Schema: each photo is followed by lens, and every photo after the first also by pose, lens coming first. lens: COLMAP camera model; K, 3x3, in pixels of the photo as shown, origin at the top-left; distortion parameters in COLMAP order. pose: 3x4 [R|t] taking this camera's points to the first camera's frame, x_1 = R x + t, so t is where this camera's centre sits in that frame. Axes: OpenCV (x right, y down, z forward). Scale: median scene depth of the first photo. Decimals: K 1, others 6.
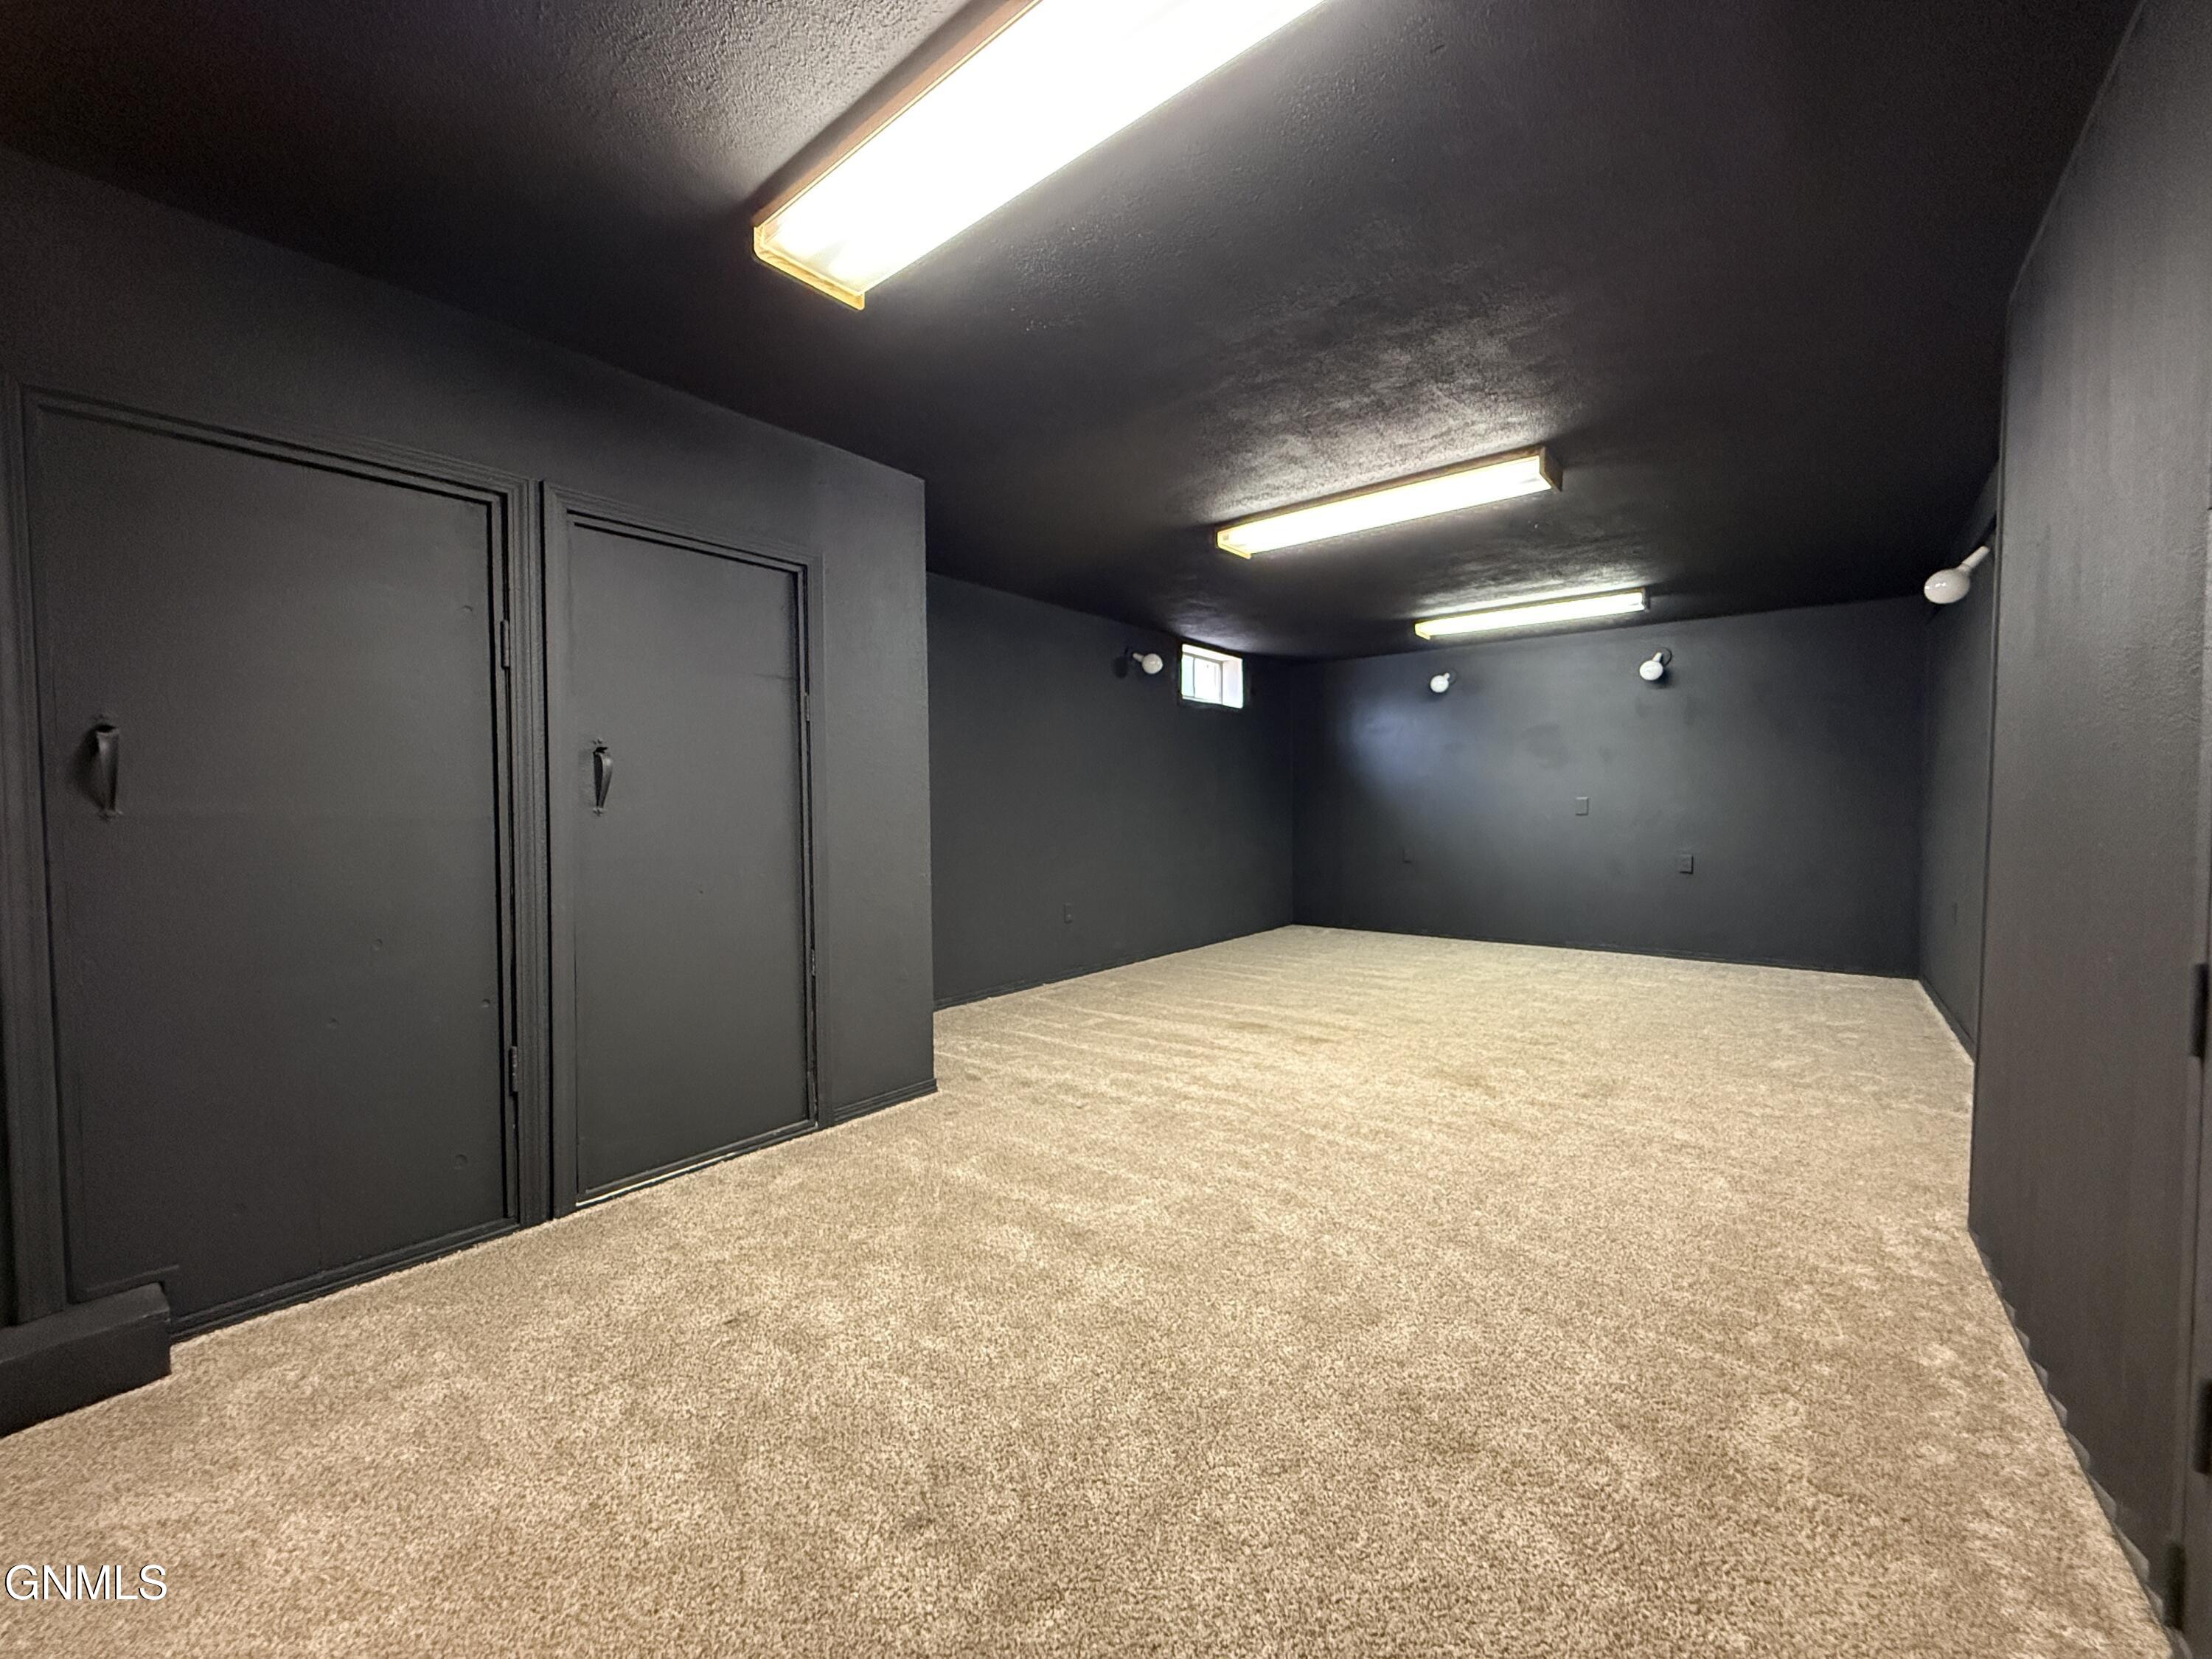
lens RADIAL K [[878.7, 0, 1096.5], [0, 878.7, 844.0], [0, 0, 1]] dist [0.000457, -0.000785]
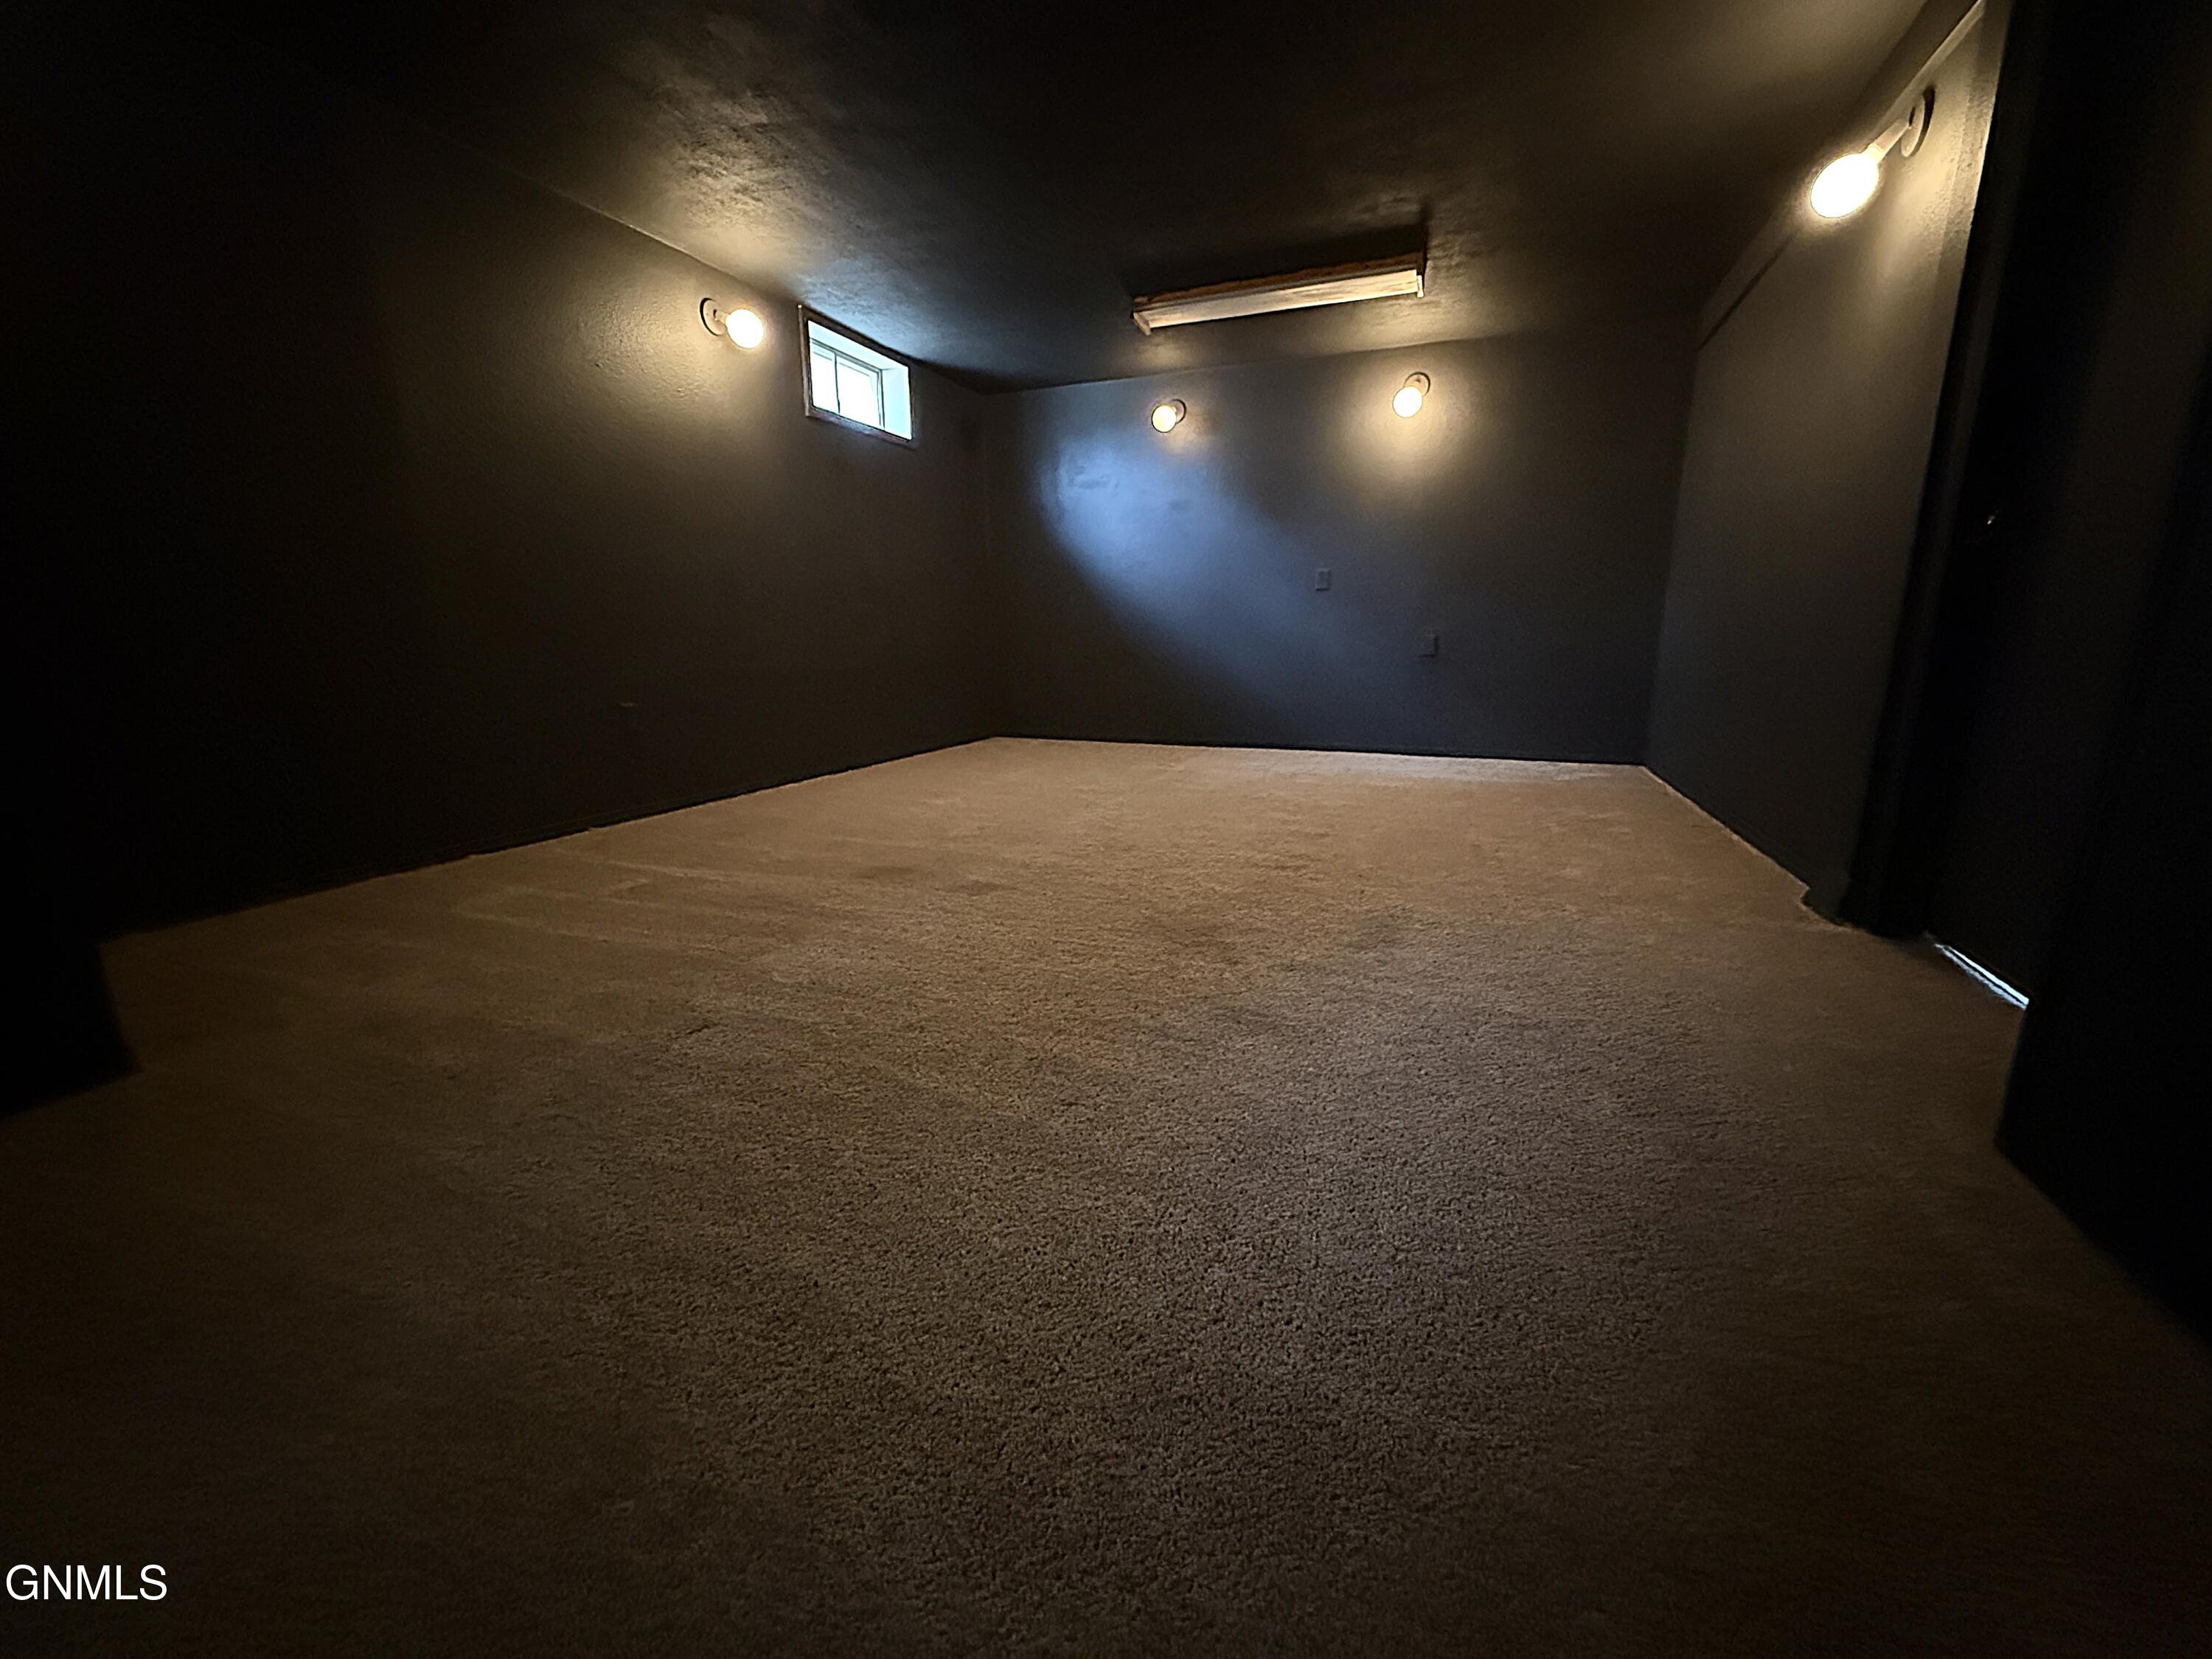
lens RADIAL K [[878.7, 0, 1107.6], [0, 878.7, 829.7], [0, 0, 1]] dist [0.000457, -0.000785]
pose [[0.953883, -0.061375, 0.293837, 0.171339], [0.009206, 0.984395, 0.175730, 0.076374], [-0.300038, -0.164921, 0.939563, 0.413995]]
